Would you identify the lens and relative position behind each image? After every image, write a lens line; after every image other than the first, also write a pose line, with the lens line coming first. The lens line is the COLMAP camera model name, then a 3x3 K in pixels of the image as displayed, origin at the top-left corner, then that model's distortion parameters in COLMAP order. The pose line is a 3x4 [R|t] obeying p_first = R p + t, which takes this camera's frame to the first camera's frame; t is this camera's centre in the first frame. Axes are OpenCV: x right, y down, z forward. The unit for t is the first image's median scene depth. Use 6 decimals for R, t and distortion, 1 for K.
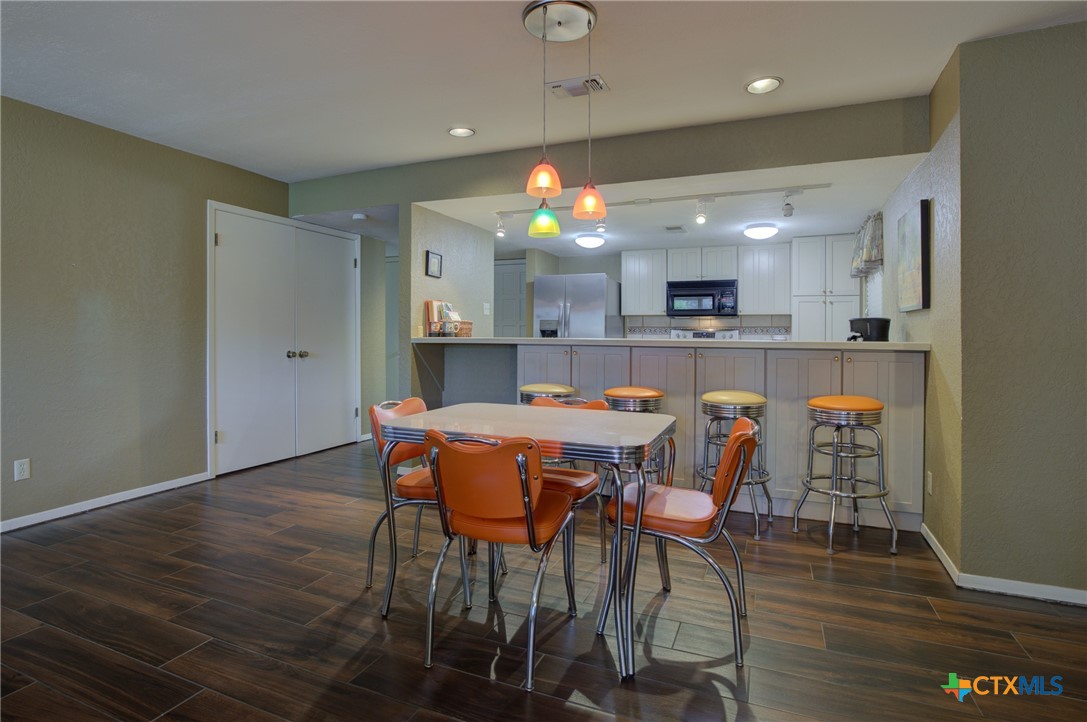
lens RADIAL K [[553.2, 0, 549.8], [0, 553.2, 337.8], [0, 0, 1]] dist [-0.045377, 0.012850]
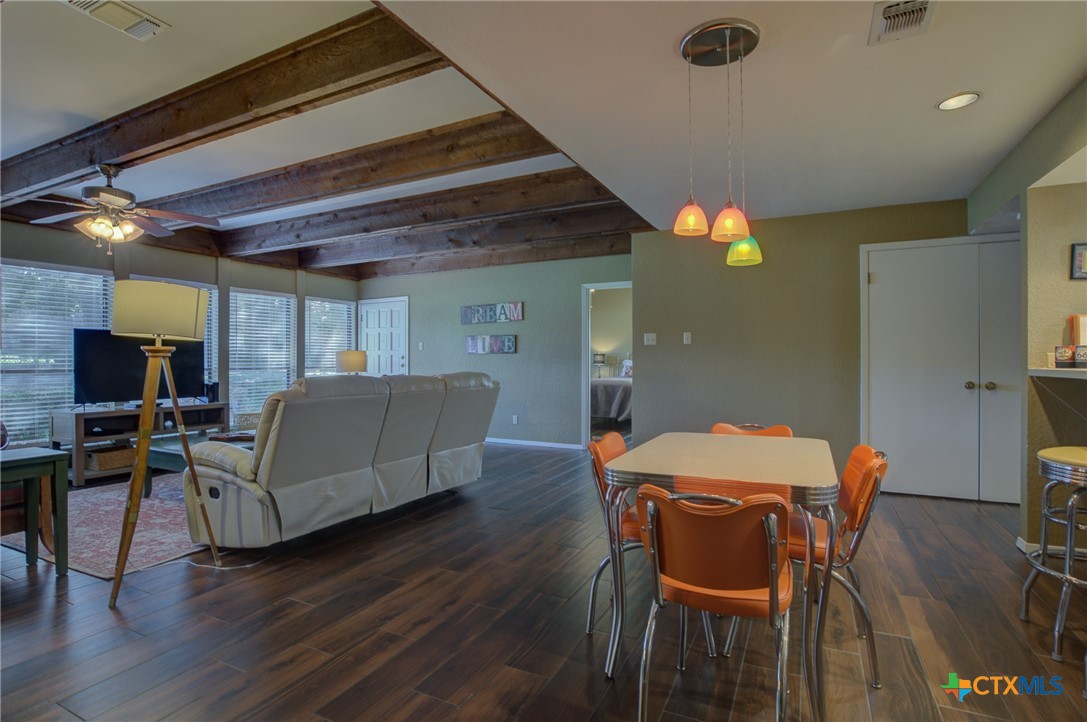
lens RADIAL K [[553.2, 0, 544.3], [0, 553.2, 361.9], [0, 0, 1]] dist [-0.045377, 0.012850]
pose [[-0.059791, -0.002377, -0.998208, 0.492086], [-0.000716, 0.999997, -0.002338, -0.006923], [0.998211, 0.000575, -0.059792, 0.374342]]
